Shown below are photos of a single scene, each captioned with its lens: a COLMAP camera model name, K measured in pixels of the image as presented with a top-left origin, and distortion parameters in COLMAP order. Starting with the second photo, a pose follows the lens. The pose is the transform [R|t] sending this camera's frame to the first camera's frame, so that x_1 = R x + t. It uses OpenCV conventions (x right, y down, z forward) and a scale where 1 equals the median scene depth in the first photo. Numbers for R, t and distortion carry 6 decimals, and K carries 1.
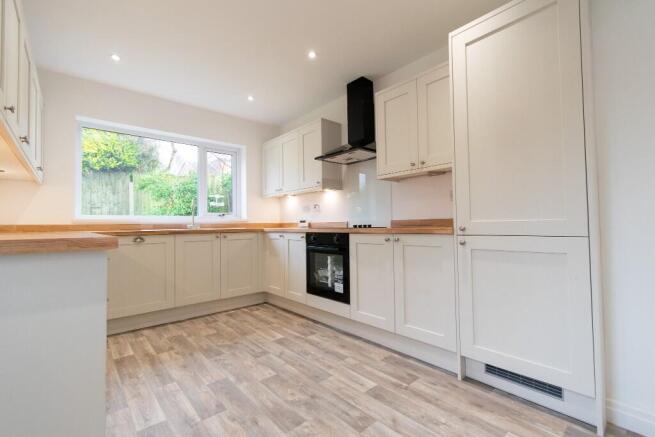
lens RADIAL K [[288.9, 0, 326.2], [0, 288.9, 217.7], [0, 0, 1]] dist [0.008552, -0.001442]
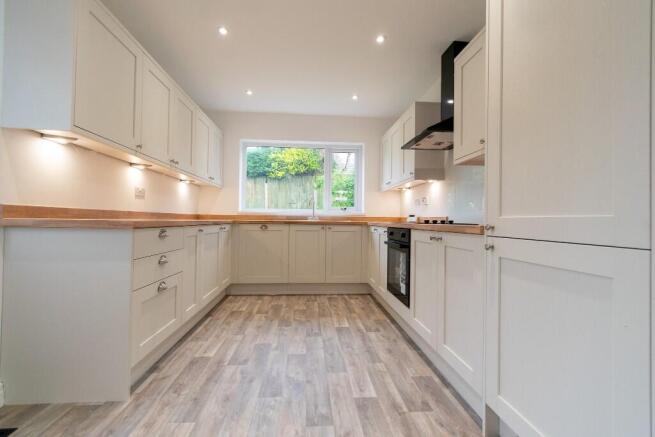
lens RADIAL K [[288.9, 0, 329.9], [0, 288.9, 216.7], [0, 0, 1]] dist [0.008552, -0.001442]
pose [[0.799649, 0.018195, -0.600192, 0.394126], [-0.009018, 0.999792, 0.018294, 0.002075], [0.600400, -0.009216, 0.799647, 0.134115]]
